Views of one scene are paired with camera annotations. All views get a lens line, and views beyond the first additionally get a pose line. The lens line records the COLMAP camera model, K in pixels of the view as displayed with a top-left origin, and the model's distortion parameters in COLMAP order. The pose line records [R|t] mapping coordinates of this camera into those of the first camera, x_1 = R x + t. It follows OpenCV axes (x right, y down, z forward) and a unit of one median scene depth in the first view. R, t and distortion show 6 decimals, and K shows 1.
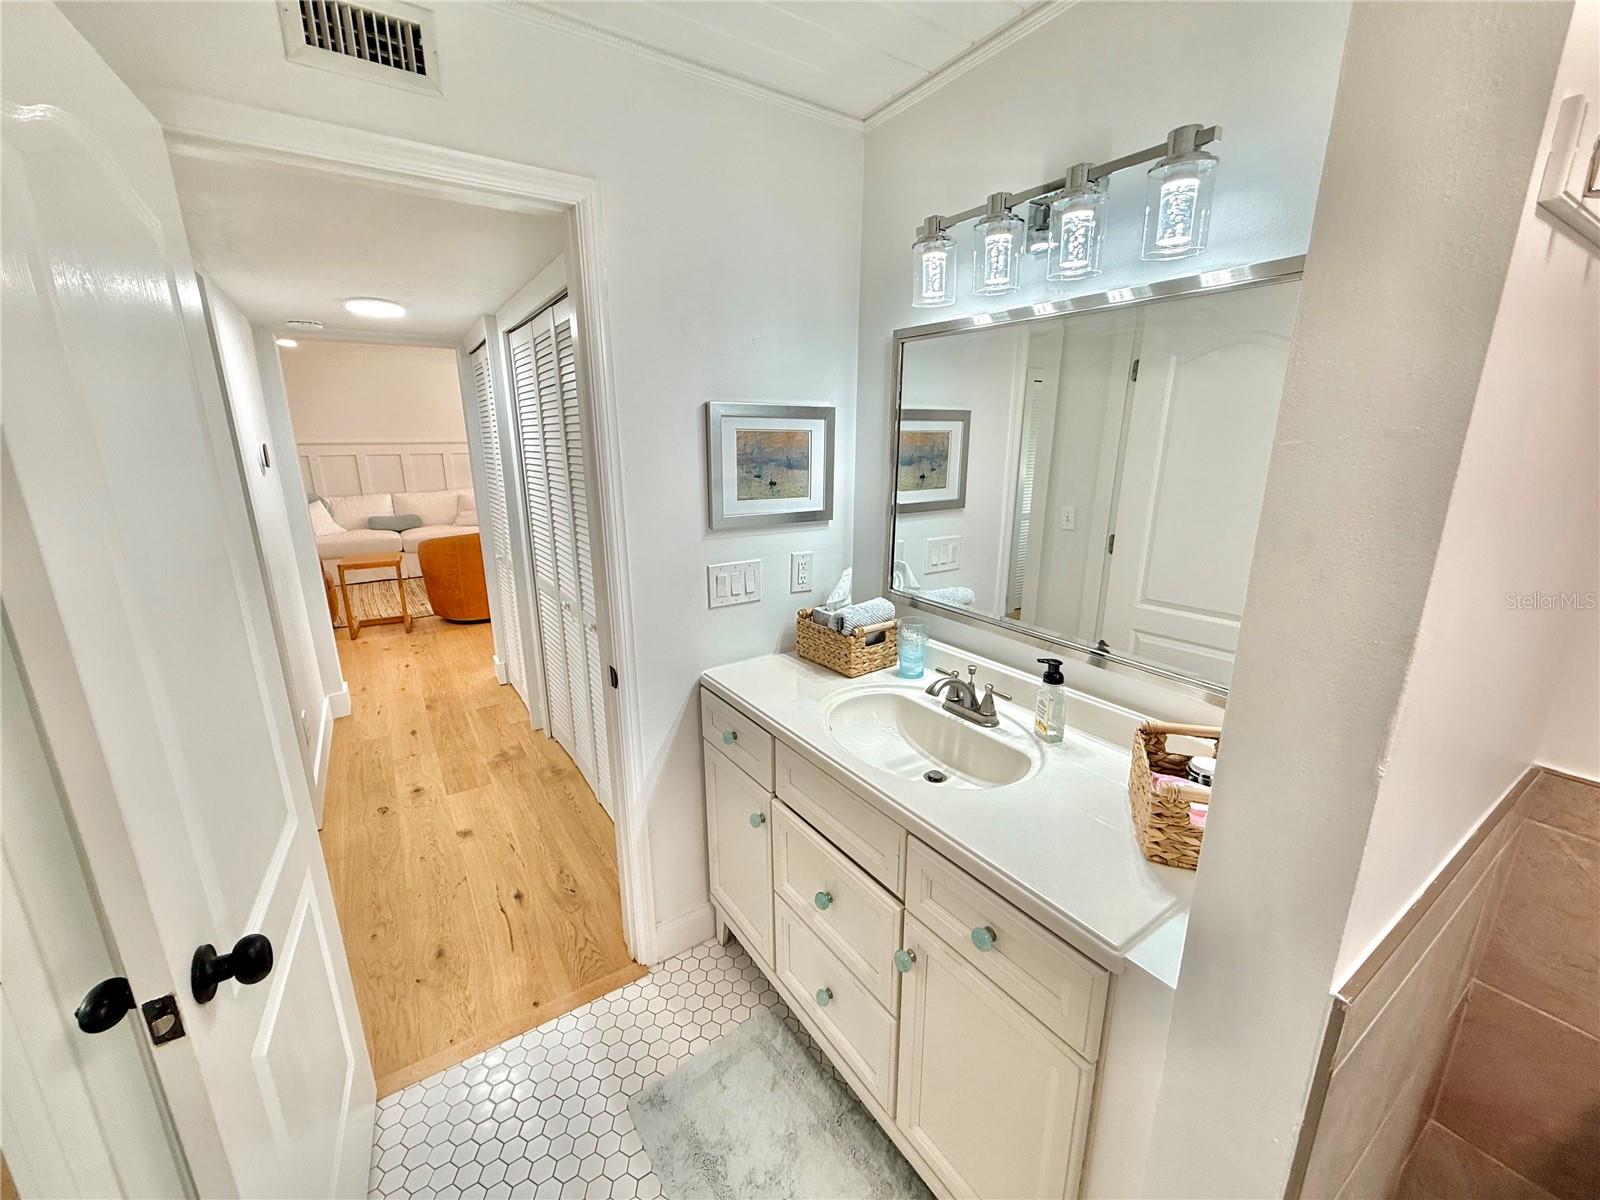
lens RADIAL K [[639.4, 0, 810.0], [0, 639.4, 604.2], [0, 0, 1]] dist [-0.002376, -0.000116]
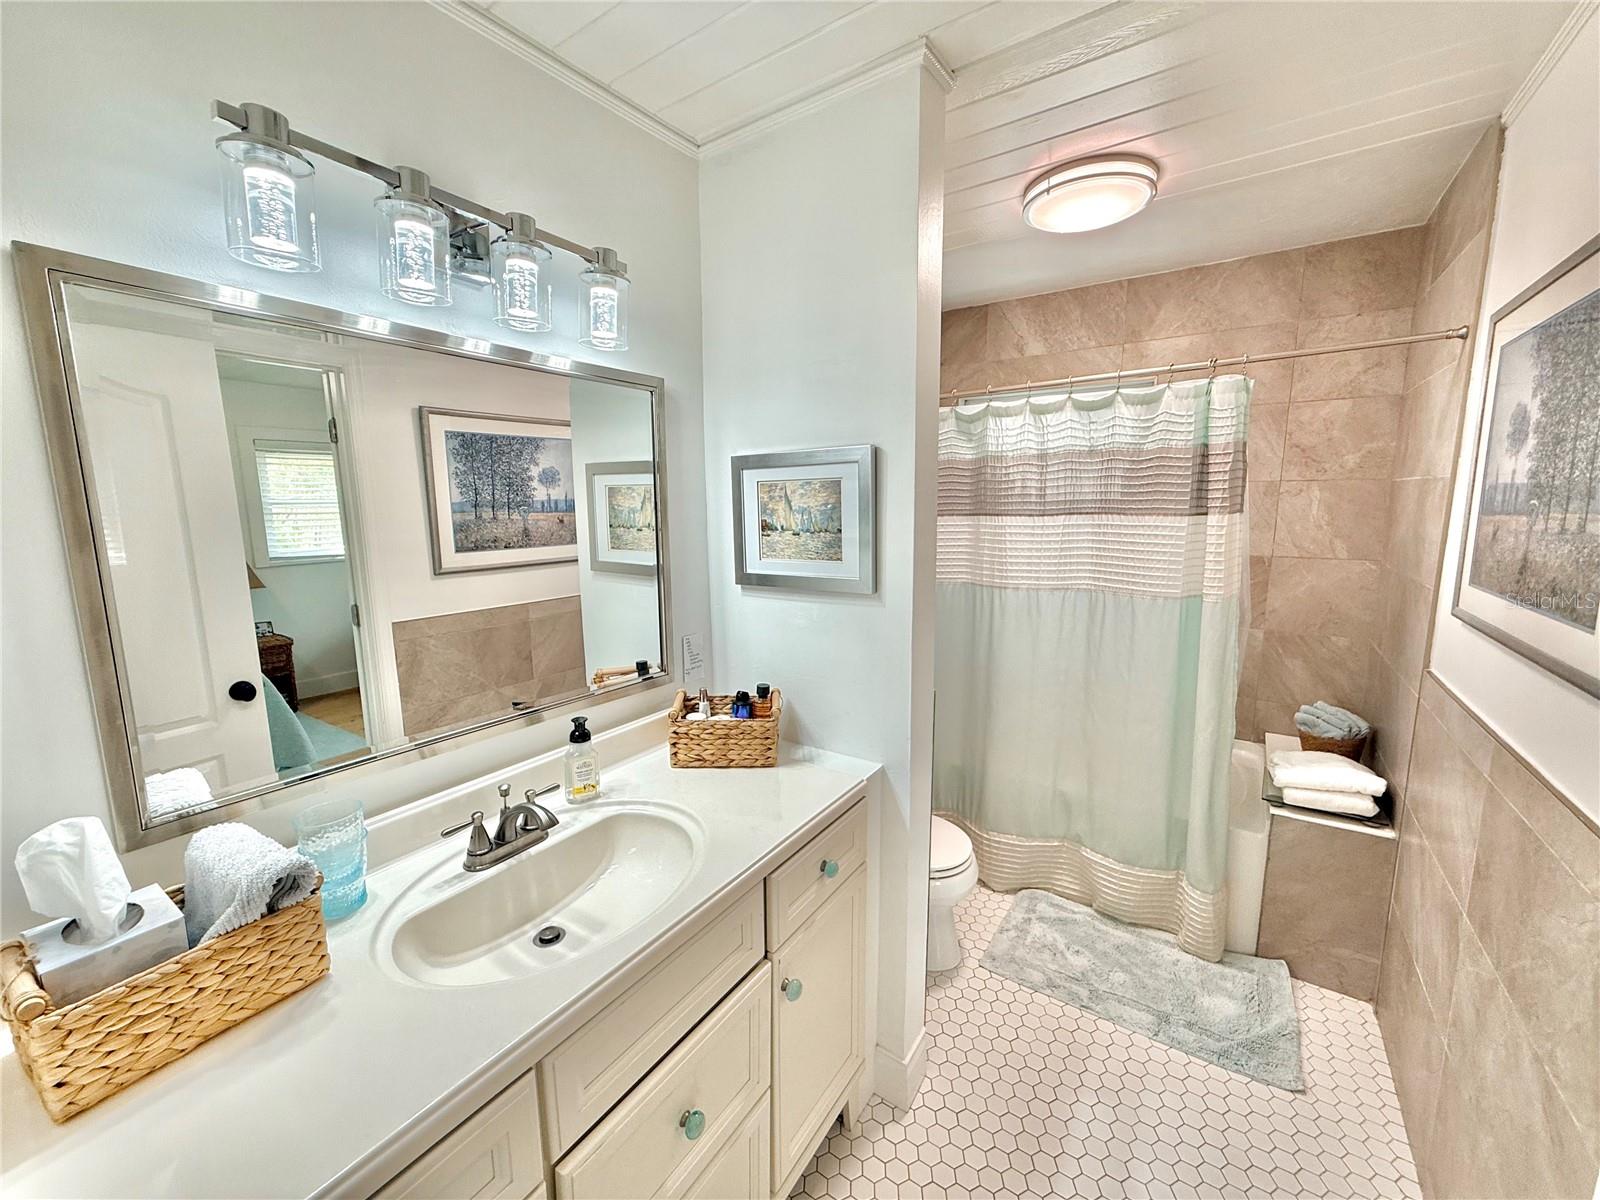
lens RADIAL K [[639.4, 0, 810.6], [0, 639.4, 594.4], [0, 0, 1]] dist [-0.002376, -0.000116]
pose [[-0.374386, -0.143253, 0.916141, -0.591849], [0.228103, 0.943407, 0.240732, -0.235950], [-0.898779, 0.299101, -0.320522, 0.917212]]
